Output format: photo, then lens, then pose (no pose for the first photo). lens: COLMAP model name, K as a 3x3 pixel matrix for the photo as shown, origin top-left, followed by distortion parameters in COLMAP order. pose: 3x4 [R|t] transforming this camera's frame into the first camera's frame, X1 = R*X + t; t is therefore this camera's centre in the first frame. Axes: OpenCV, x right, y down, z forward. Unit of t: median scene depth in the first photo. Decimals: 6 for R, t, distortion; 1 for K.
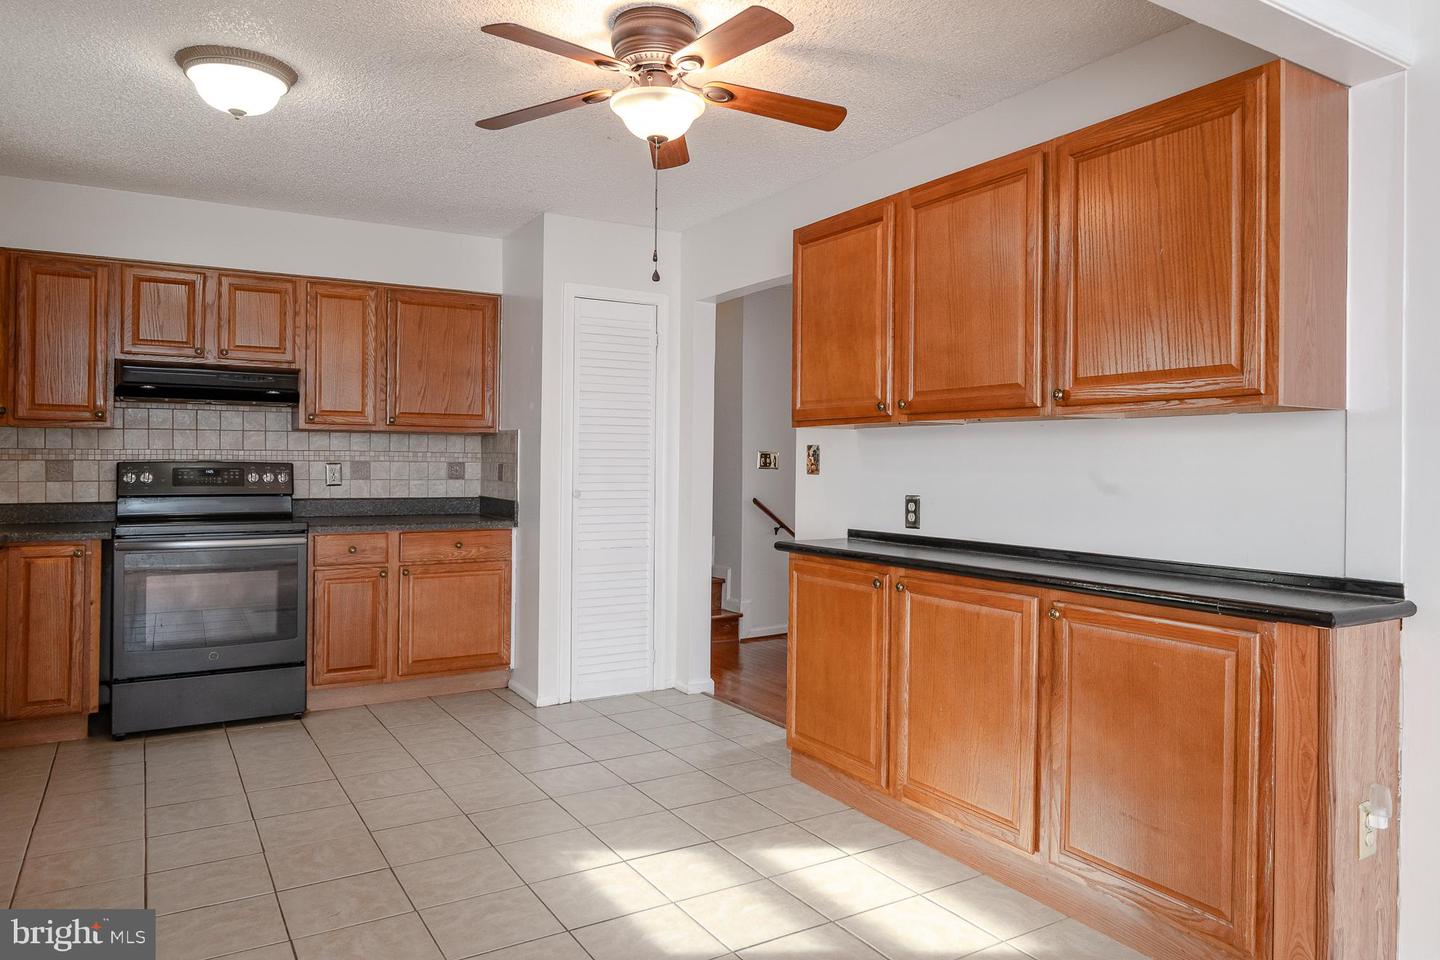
lens RADIAL K [[930.5, 0, 722.2], [0, 930.5, 459.9], [0, 0, 1]] dist [0.003855, -0.000499]
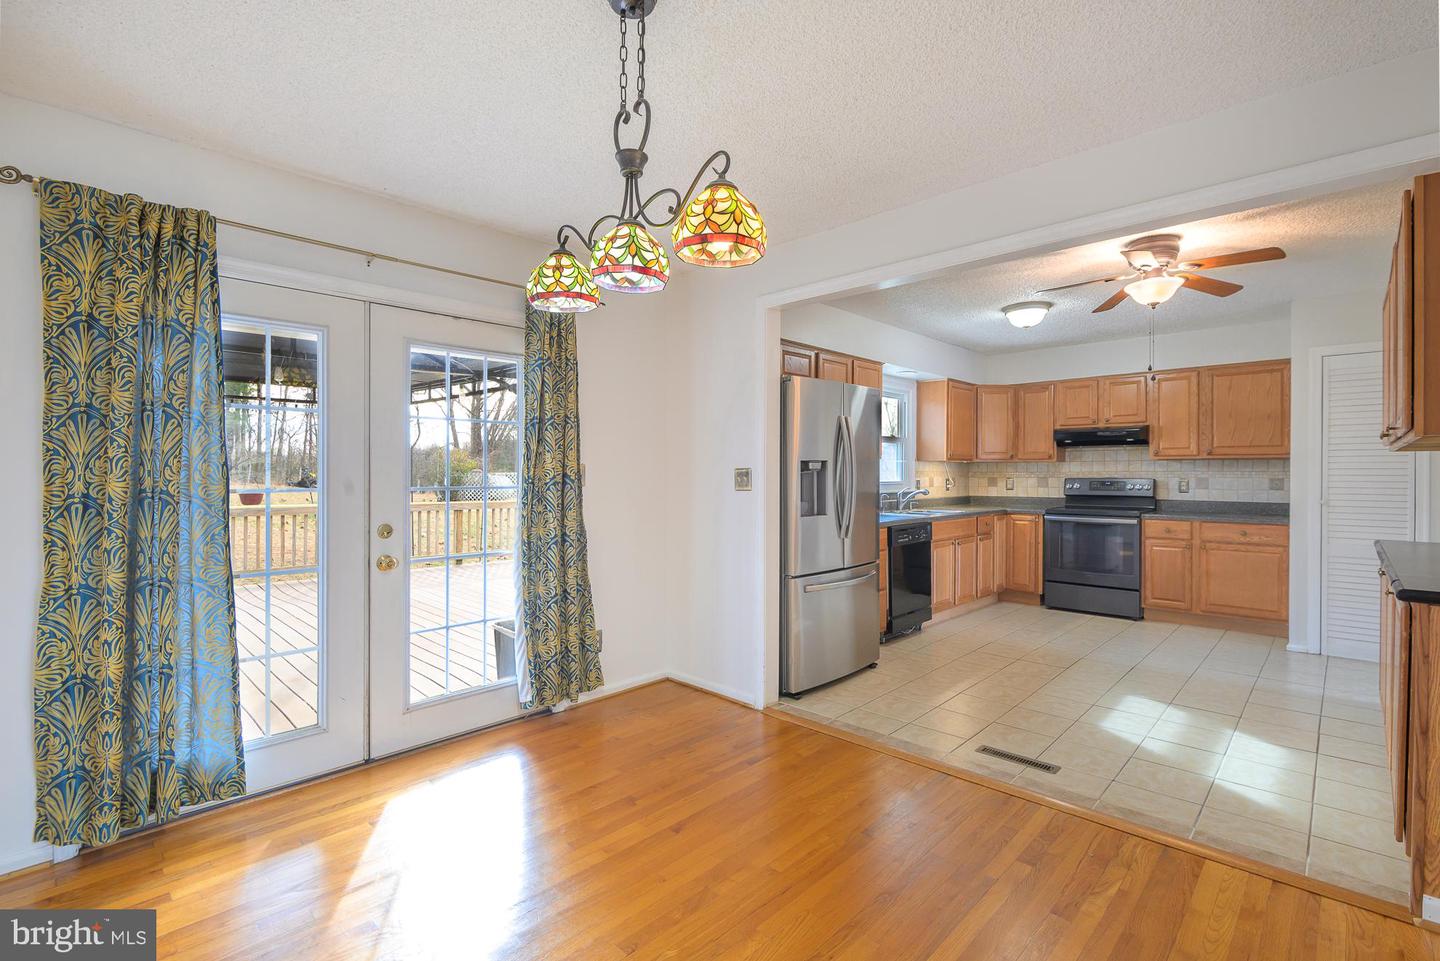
lens RADIAL K [[674.7, 0, 762.9], [0, 674.7, 476.2], [0, 0, 1]] dist [-0.002064, -0.000452]
pose [[0.313489, -0.003032, -0.949587, 0.544417], [0.003487, 0.999992, -0.002042, -0.001689], [0.949586, -0.002671, 0.313497, -0.090366]]
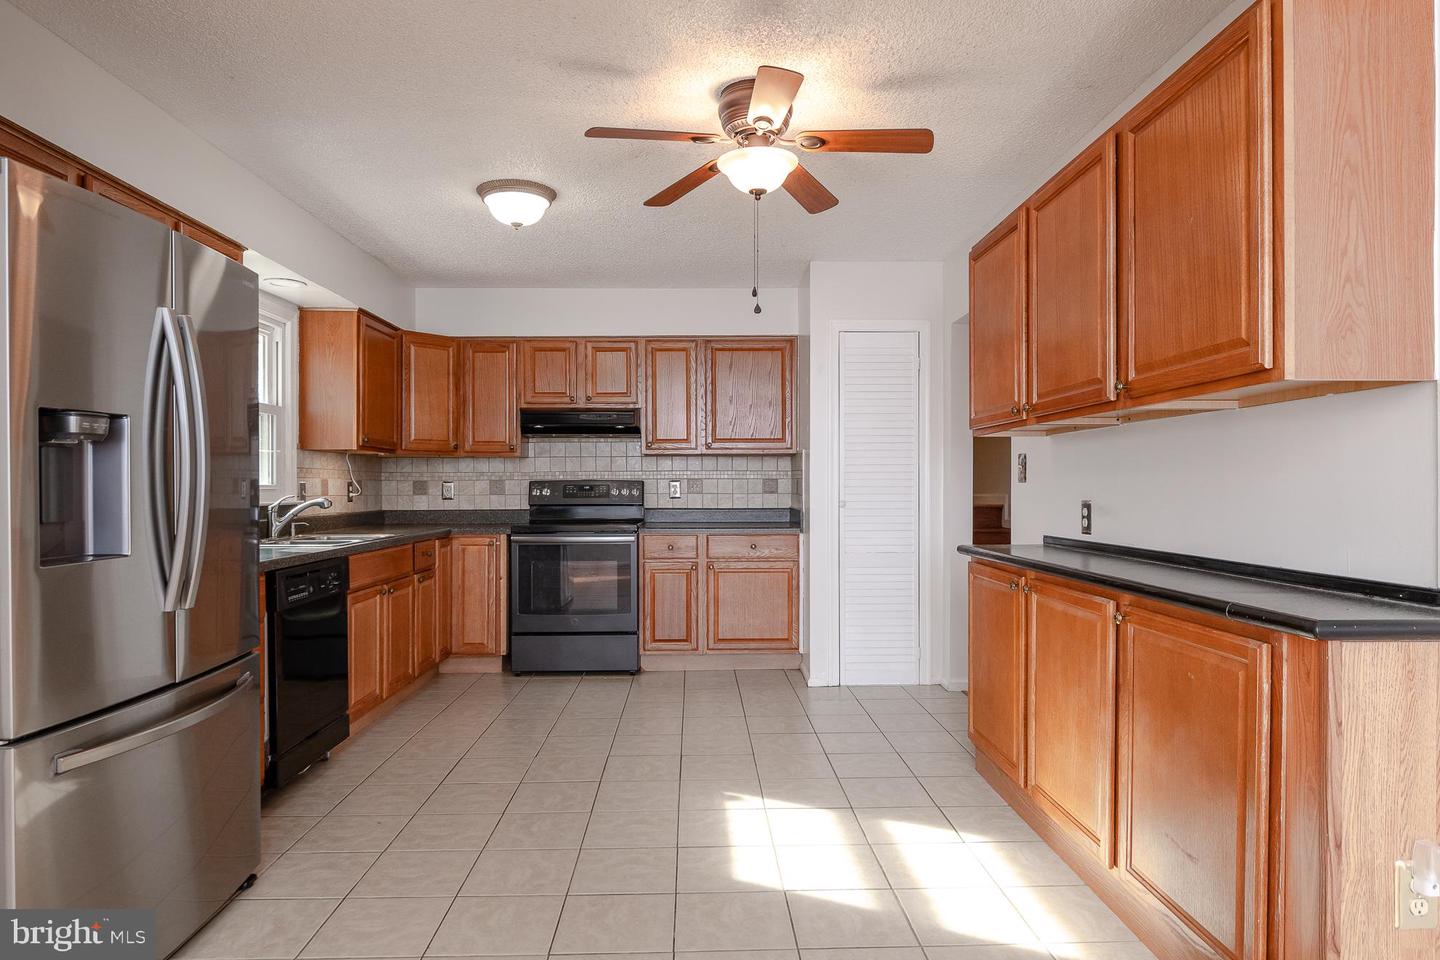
lens RADIAL K [[841.3, 0, 730.0], [0, 841.3, 486.8], [0, 0, 1]] dist [0.002466, 0.000884]
pose [[0.875903, -0.010116, -0.482382, 0.230982], [0.011199, 0.999937, -0.000634, 0.015267], [0.482358, -0.004847, 0.875961, 0.030497]]
